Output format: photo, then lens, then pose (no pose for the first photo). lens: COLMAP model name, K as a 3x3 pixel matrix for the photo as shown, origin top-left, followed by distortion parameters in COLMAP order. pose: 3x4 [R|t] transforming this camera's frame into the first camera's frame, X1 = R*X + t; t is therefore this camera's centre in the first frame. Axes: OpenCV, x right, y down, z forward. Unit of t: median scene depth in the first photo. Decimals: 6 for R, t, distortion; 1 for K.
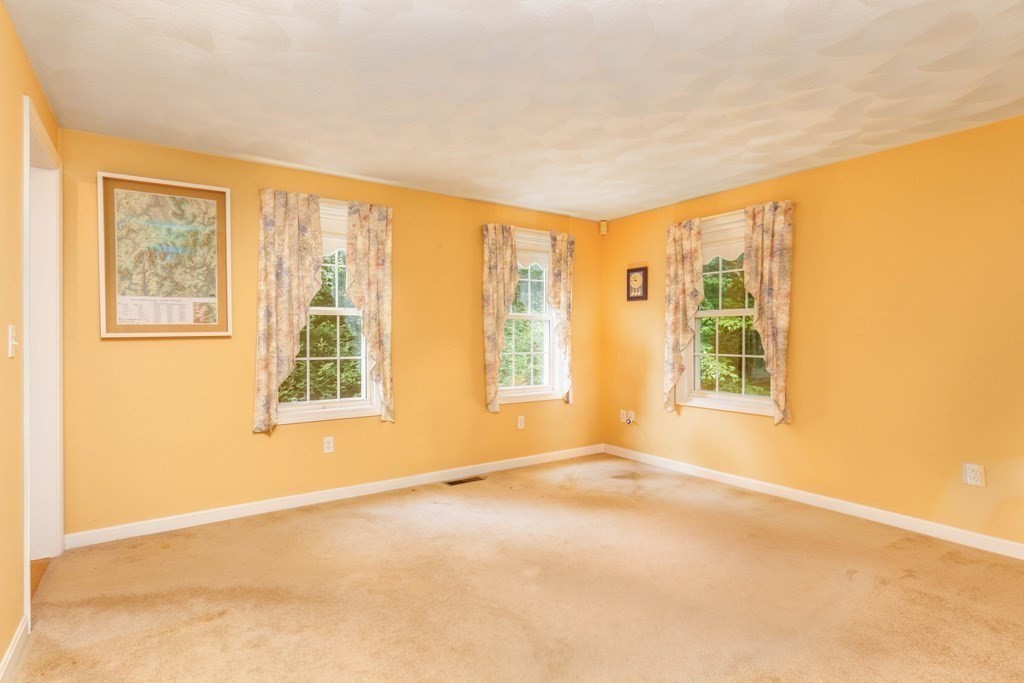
lens RADIAL K [[531.8, 0, 512.0], [0, 531.8, 341.5], [0, 0, 1]] dist [0.000603, 0.000135]
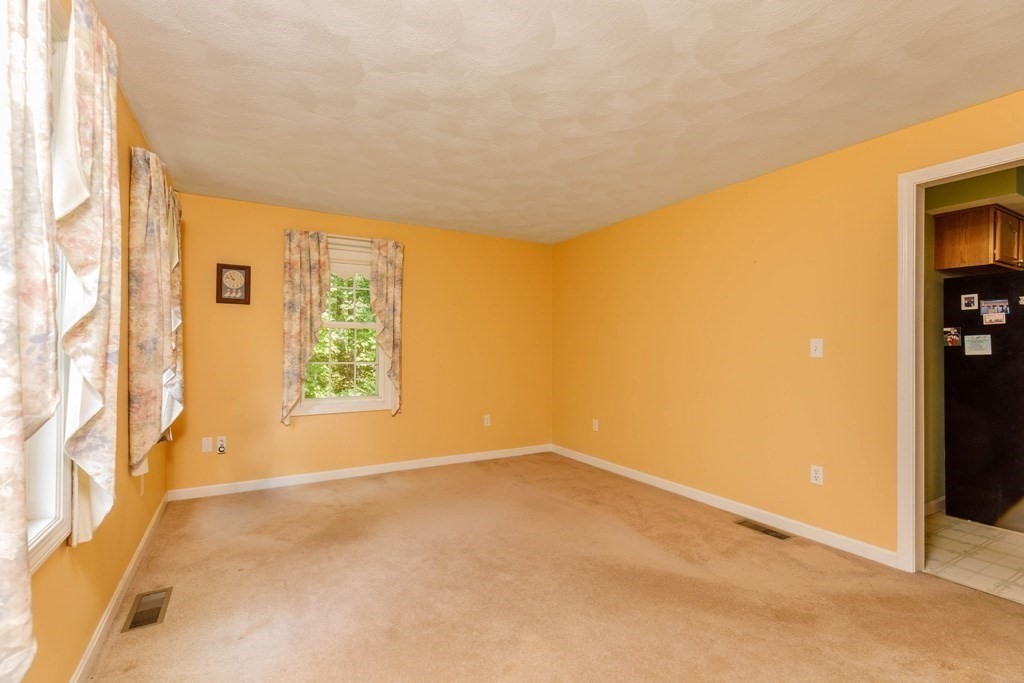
lens RADIAL K [[456.0, 0, 528.4], [0, 456.0, 344.4], [0, 0, 1]] dist [0.001210, 0.000080]
pose [[0.048566, 0.001993, 0.998818, -0.515198], [0.001176, 0.999997, -0.002053, -0.010629], [-0.998819, 0.001274, 0.048564, 0.549531]]
